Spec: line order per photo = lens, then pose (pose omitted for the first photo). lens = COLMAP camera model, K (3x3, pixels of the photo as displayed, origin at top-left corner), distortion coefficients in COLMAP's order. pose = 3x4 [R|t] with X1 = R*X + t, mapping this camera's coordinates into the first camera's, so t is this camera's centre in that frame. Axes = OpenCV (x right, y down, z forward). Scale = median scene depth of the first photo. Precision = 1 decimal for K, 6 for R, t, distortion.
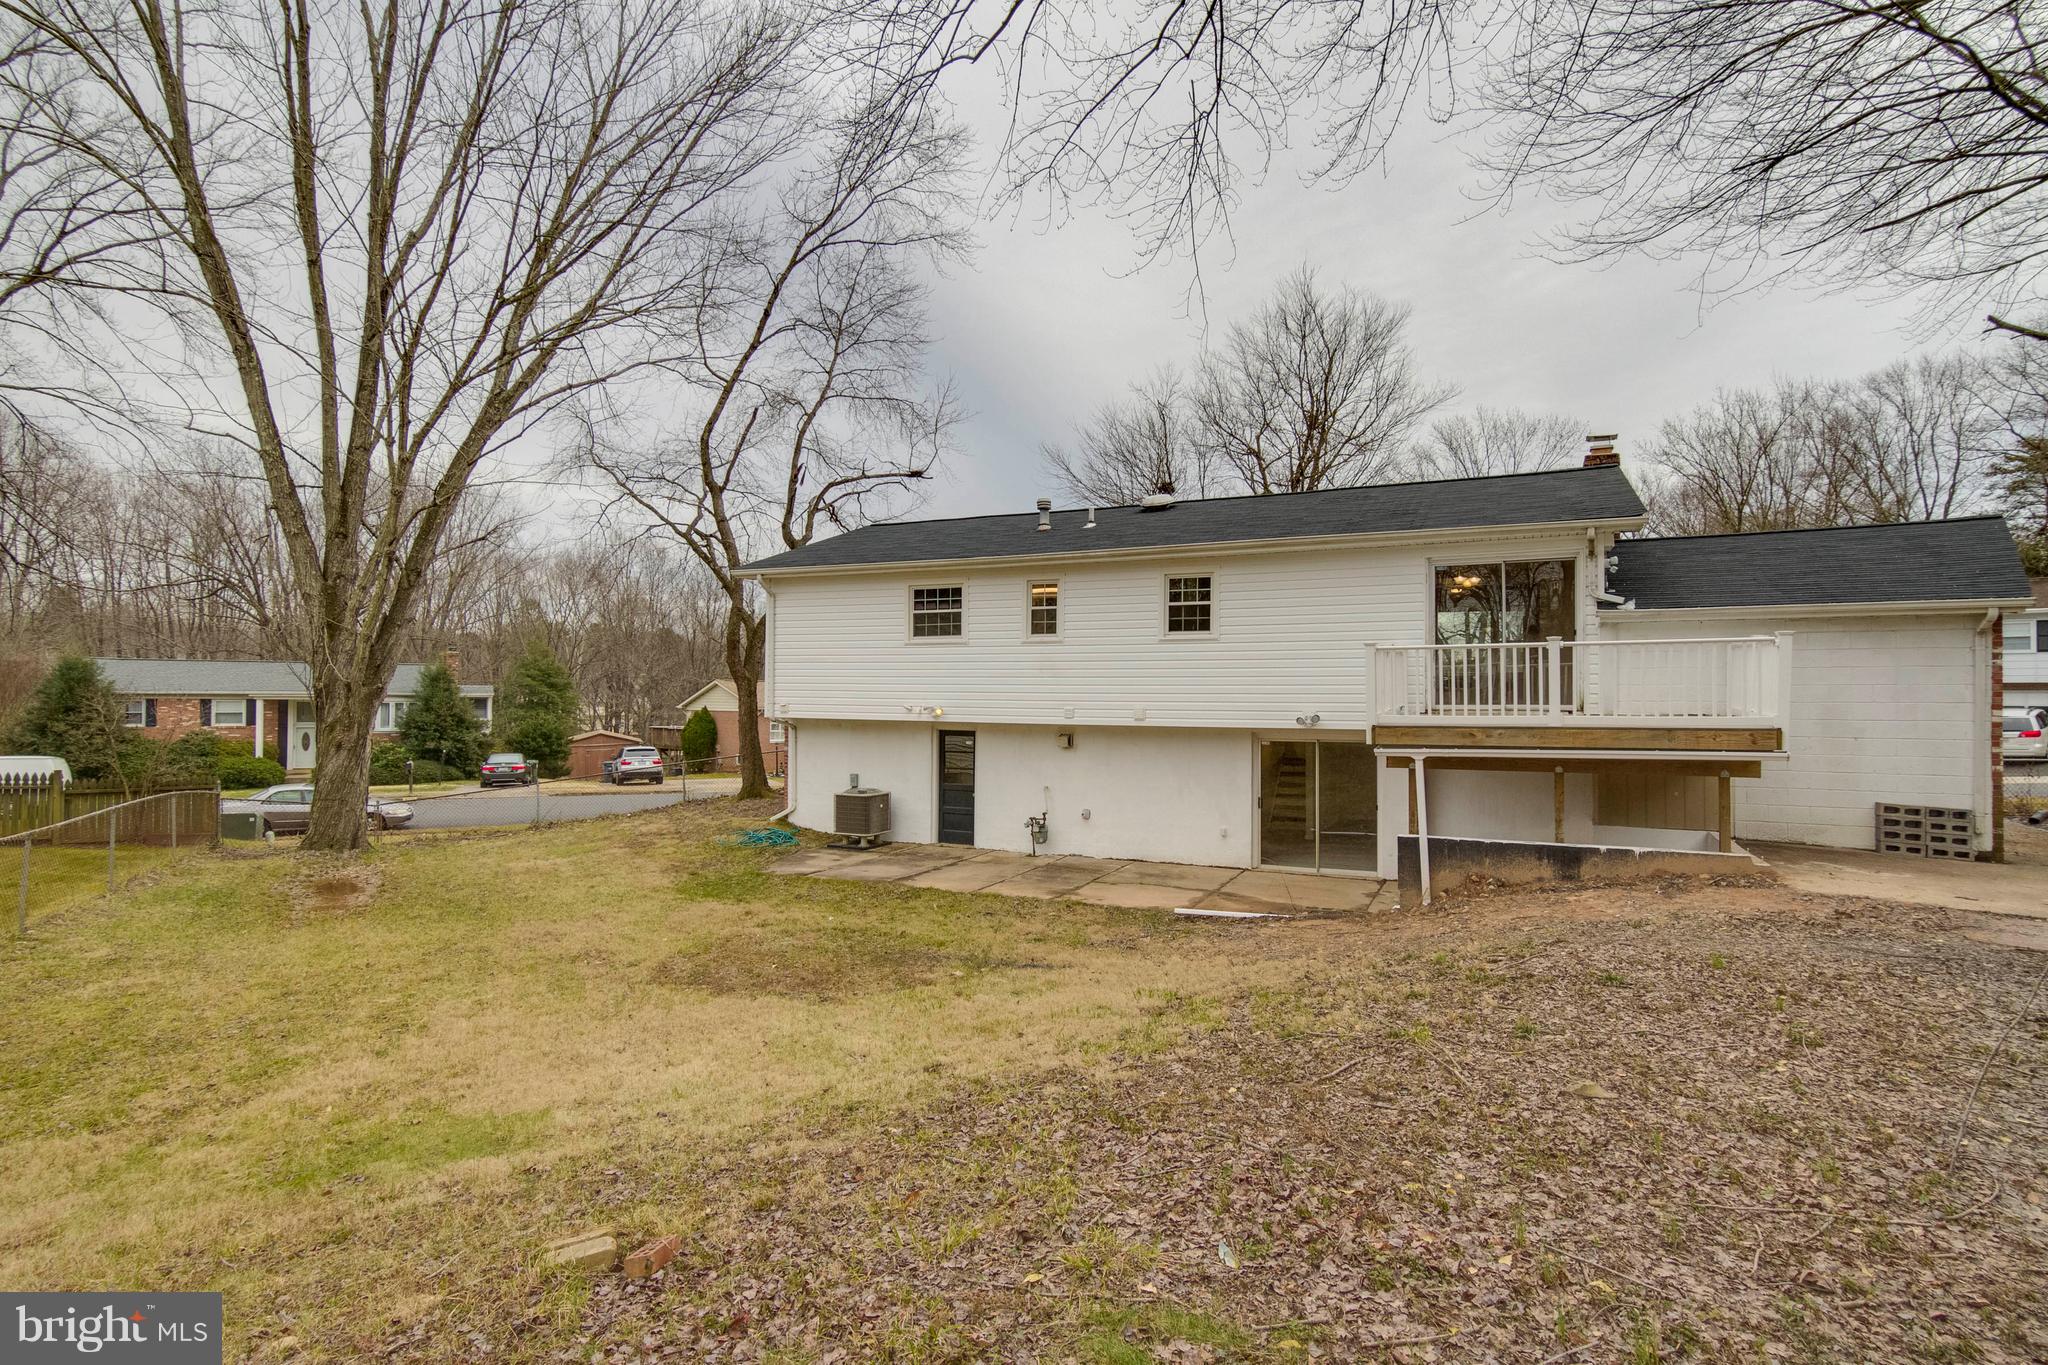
lens RADIAL K [[1032.6, 0, 1056.7], [0, 1032.6, 684.5], [0, 0, 1]] dist [0.008967, 0.000182]
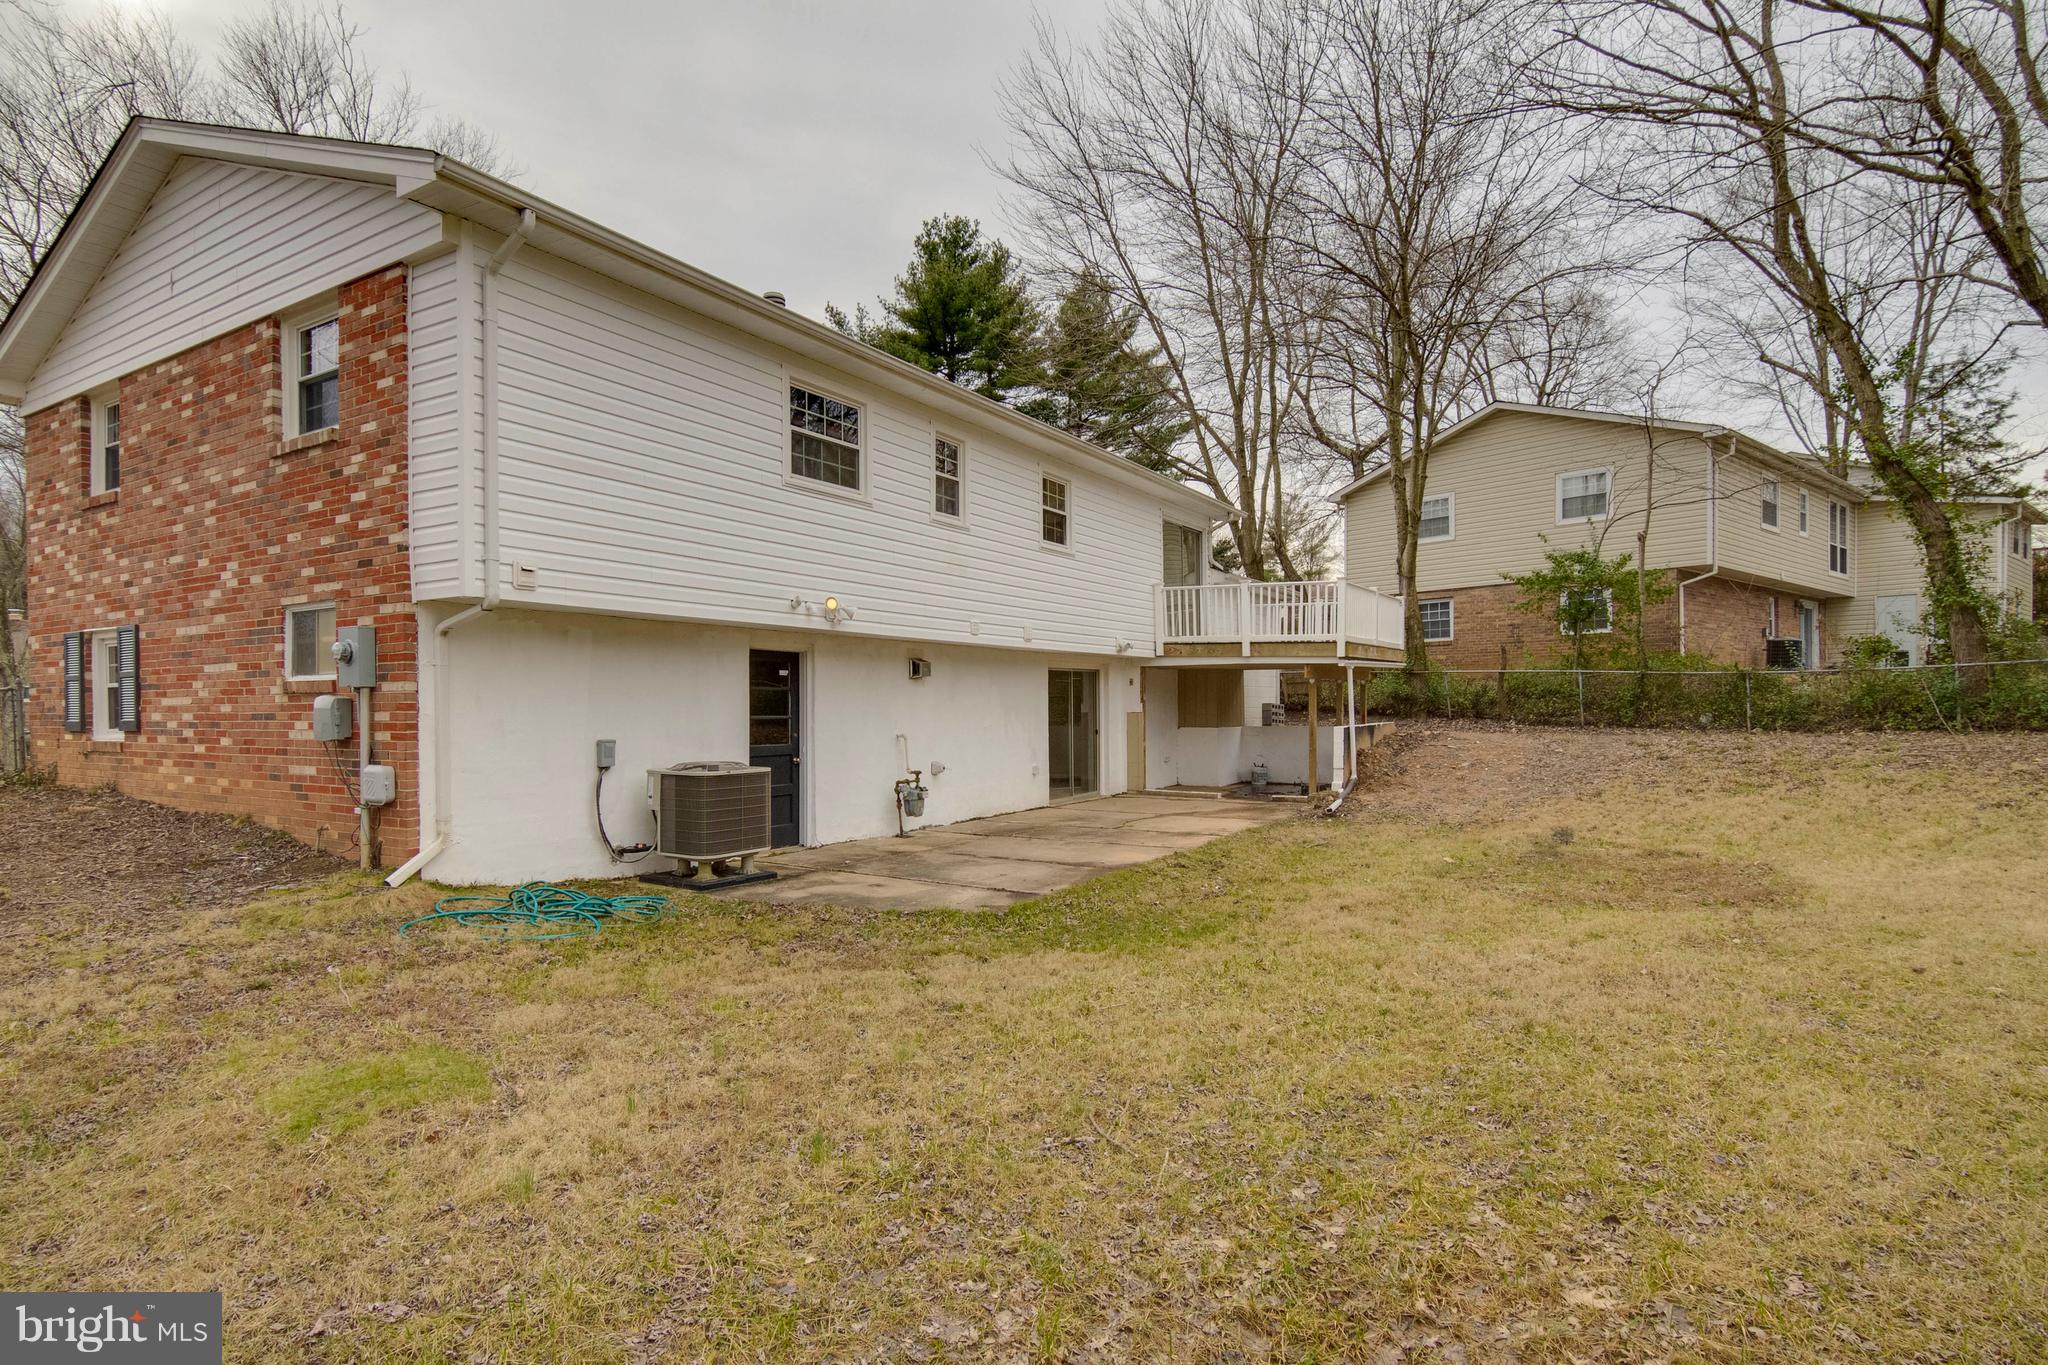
lens RADIAL K [[1032.6, 0, 1043.3], [0, 1032.6, 698.6], [0, 0, 1]] dist [0.004757, 0.000087]
pose [[0.111953, -0.001446, 0.993712, -0.719533], [0.000146, 0.999999, 0.001439, 0.078160], [-0.993714, -0.000016, 0.111953, 0.870843]]
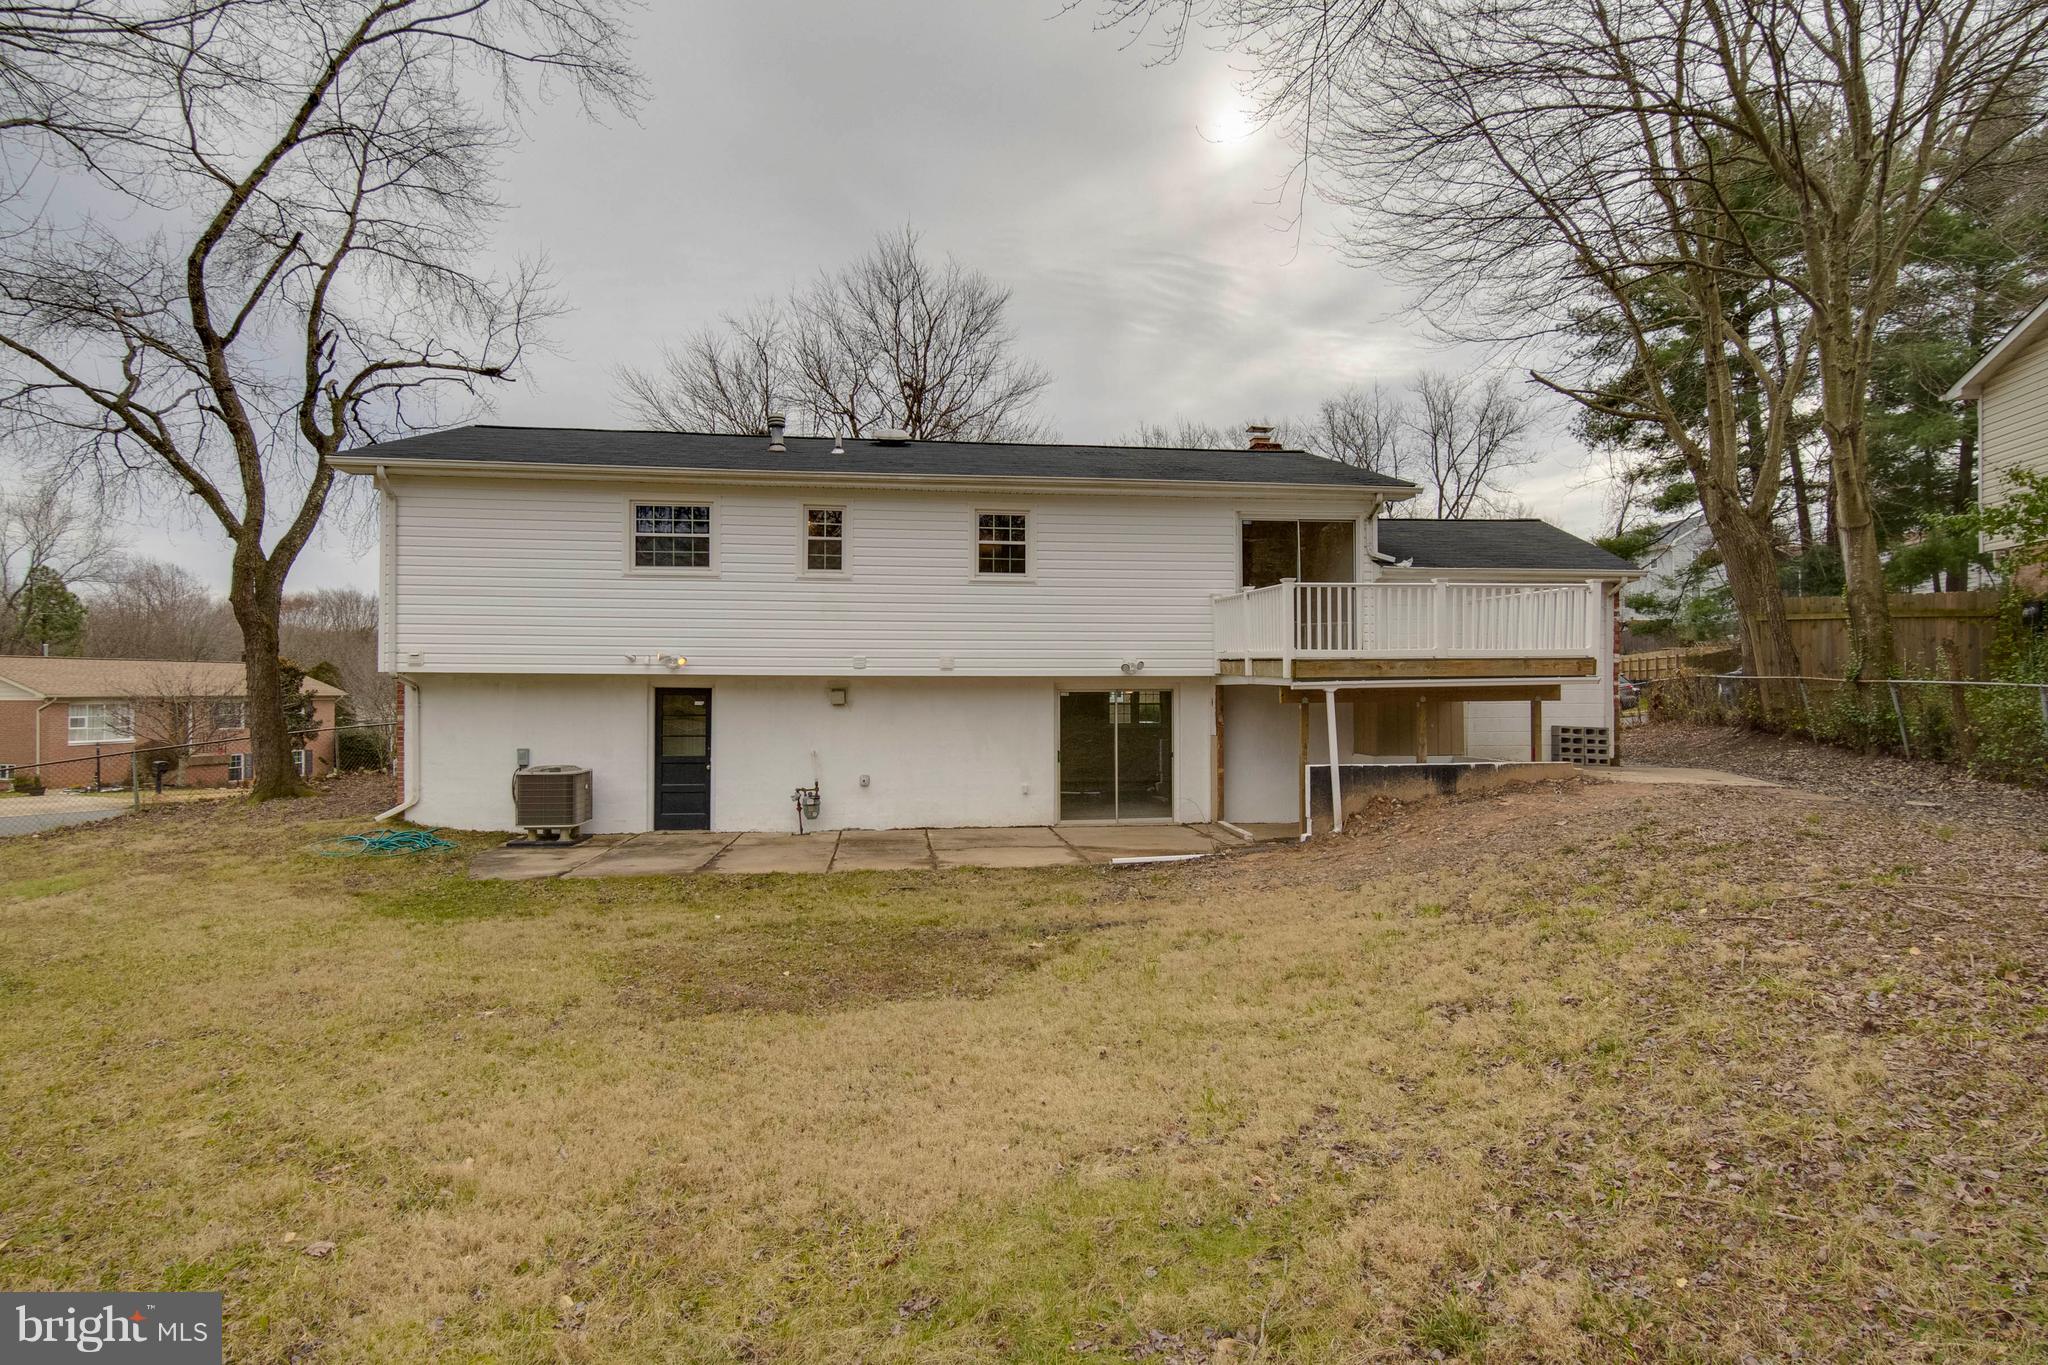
lens RADIAL K [[1040.8, 0, 1030.8], [0, 1040.8, 693.1], [0, 0, 1]] dist [-0.002518, -0.000201]
pose [[0.840415, -0.003934, 0.541930, -0.338634], [-0.000272, 0.999970, 0.007681, 0.046573], [-0.541944, -0.006603, 0.840389, 0.195503]]
